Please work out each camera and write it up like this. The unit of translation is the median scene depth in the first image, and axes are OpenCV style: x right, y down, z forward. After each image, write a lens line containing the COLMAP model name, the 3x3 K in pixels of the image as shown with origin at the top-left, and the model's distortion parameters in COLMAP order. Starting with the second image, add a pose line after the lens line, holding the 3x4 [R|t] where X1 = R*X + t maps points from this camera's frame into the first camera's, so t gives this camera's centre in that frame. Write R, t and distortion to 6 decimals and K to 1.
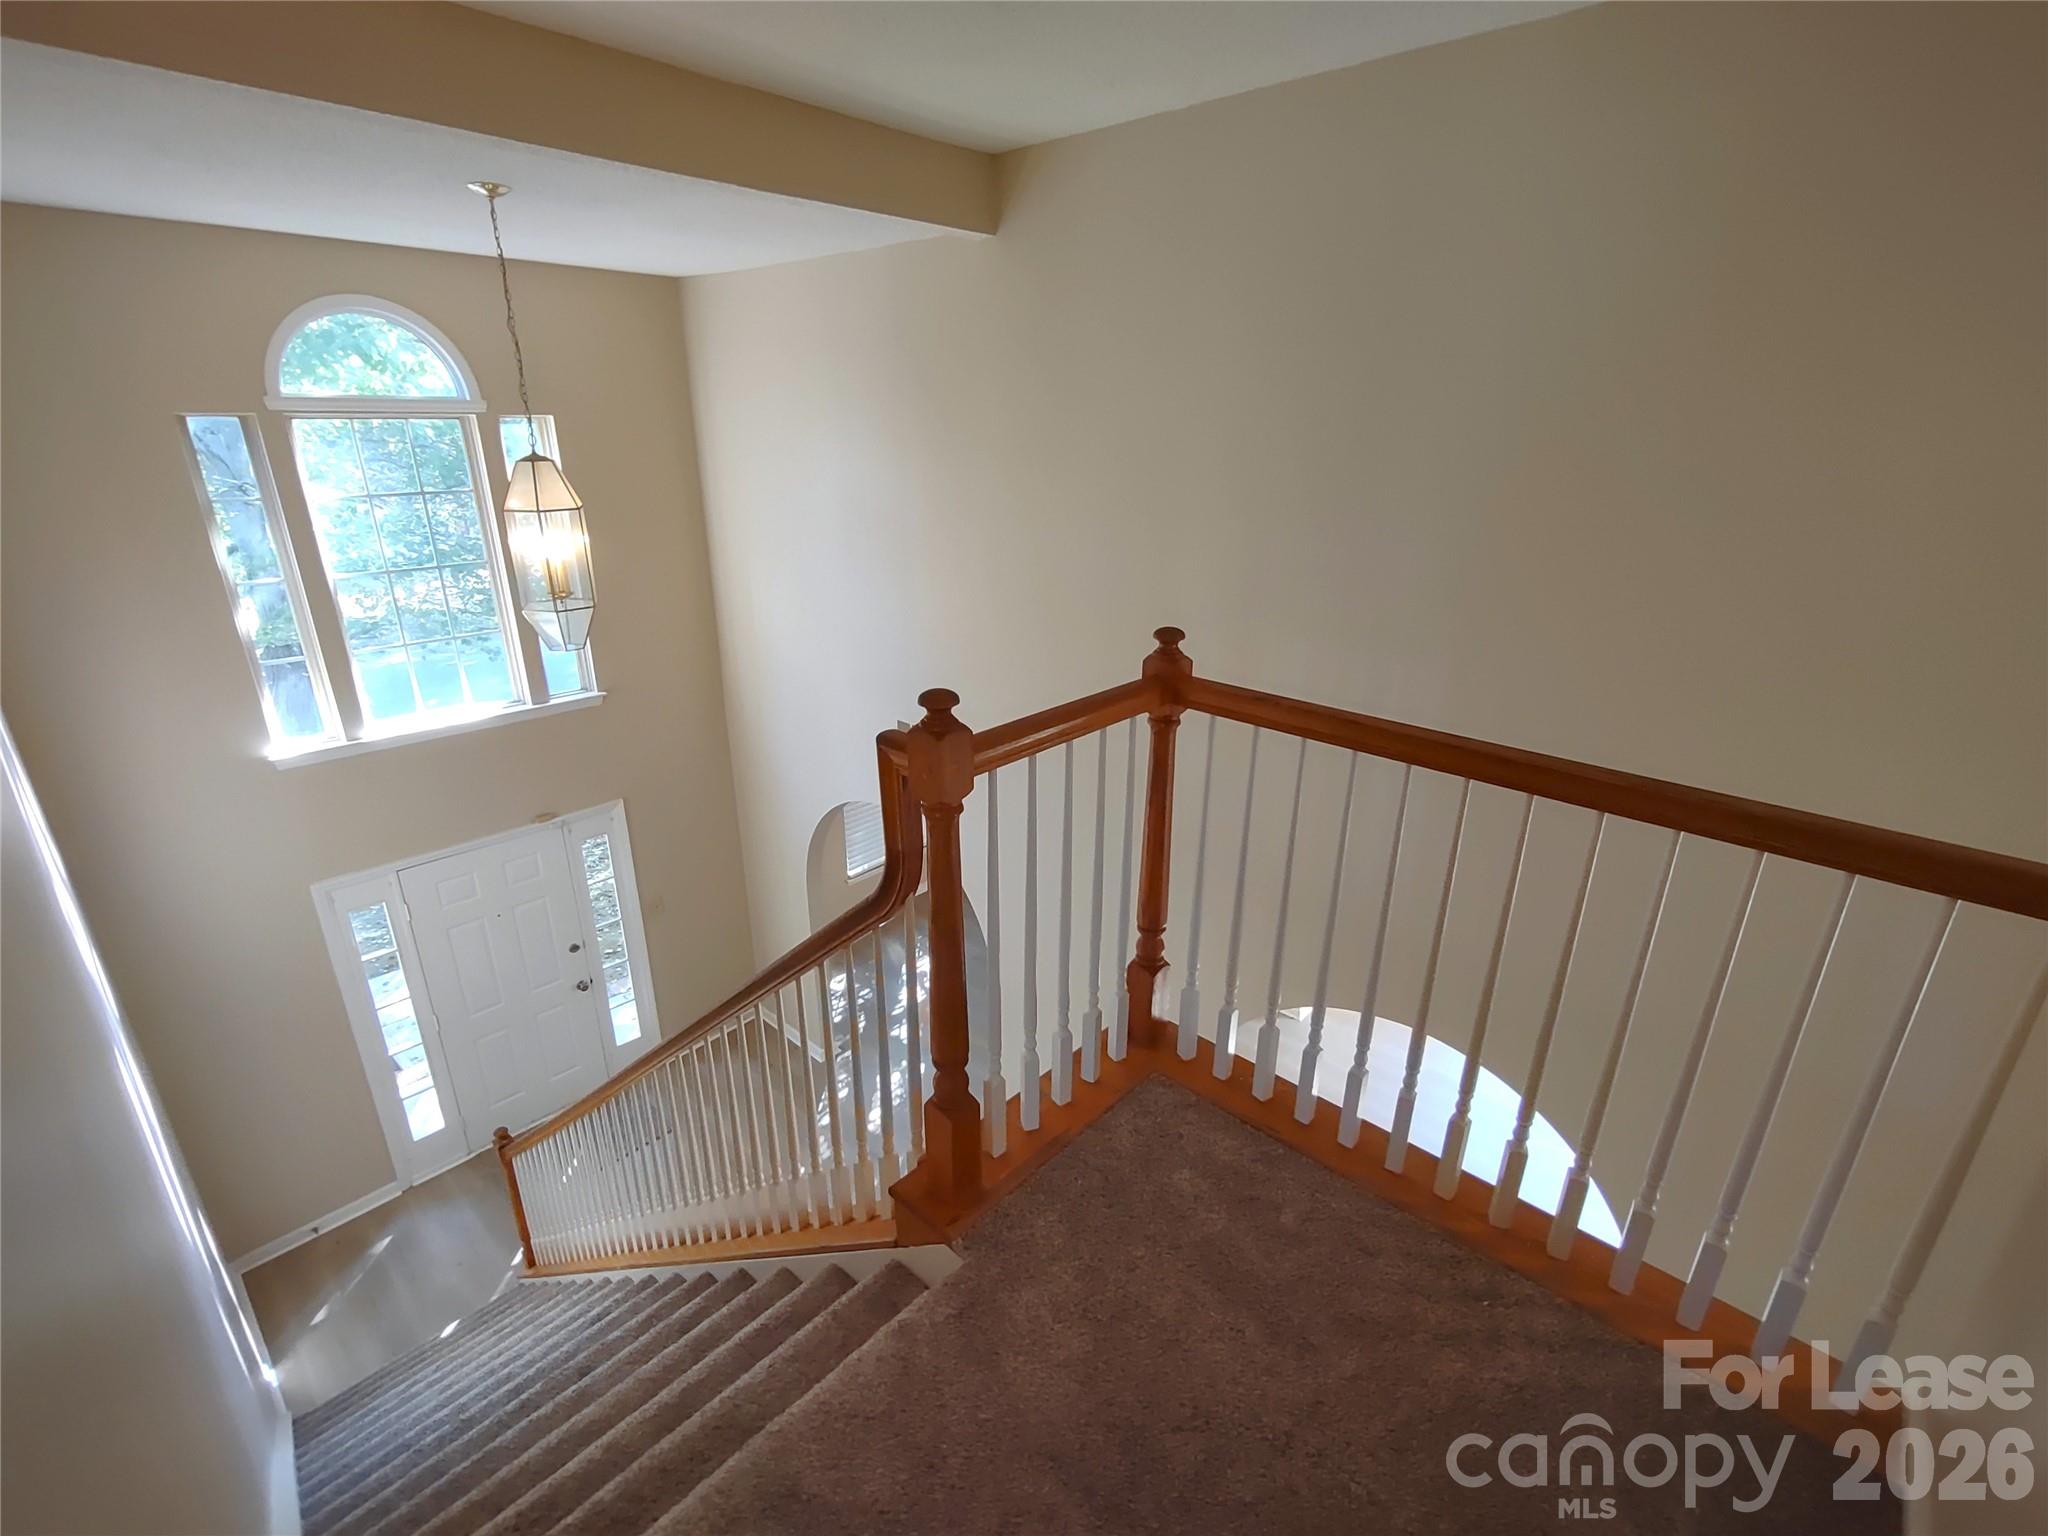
lens RADIAL K [[927.5, 0, 1030.2], [0, 927.5, 774.1], [0, 0, 1]] dist [-0.015592, -0.000678]
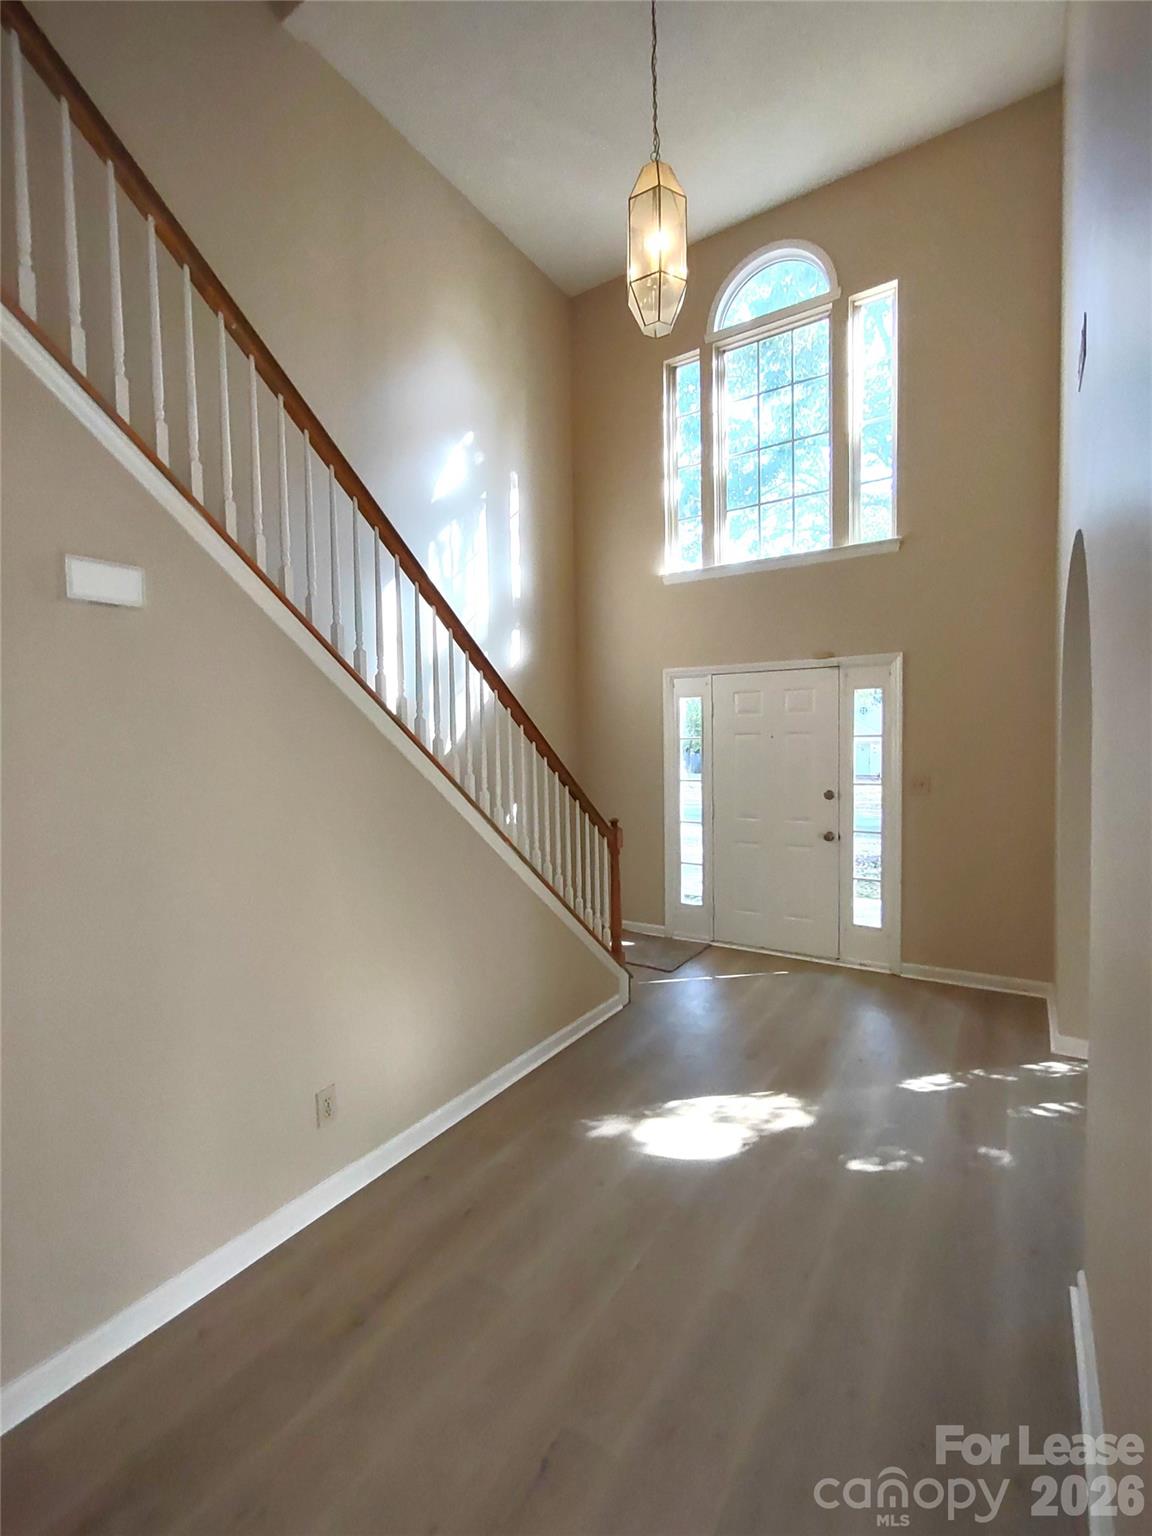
lens RADIAL K [[695.6, 0, 576.0], [0, 695.6, 768.0], [0, 0, 1]] dist [-0.015592, -0.000678]
pose [[0.148494, 0.045231, -0.987878, 0.252146], [-0.335380, 0.942055, -0.007280, 0.280534], [0.930306, 0.332395, 0.155060, 0.648362]]
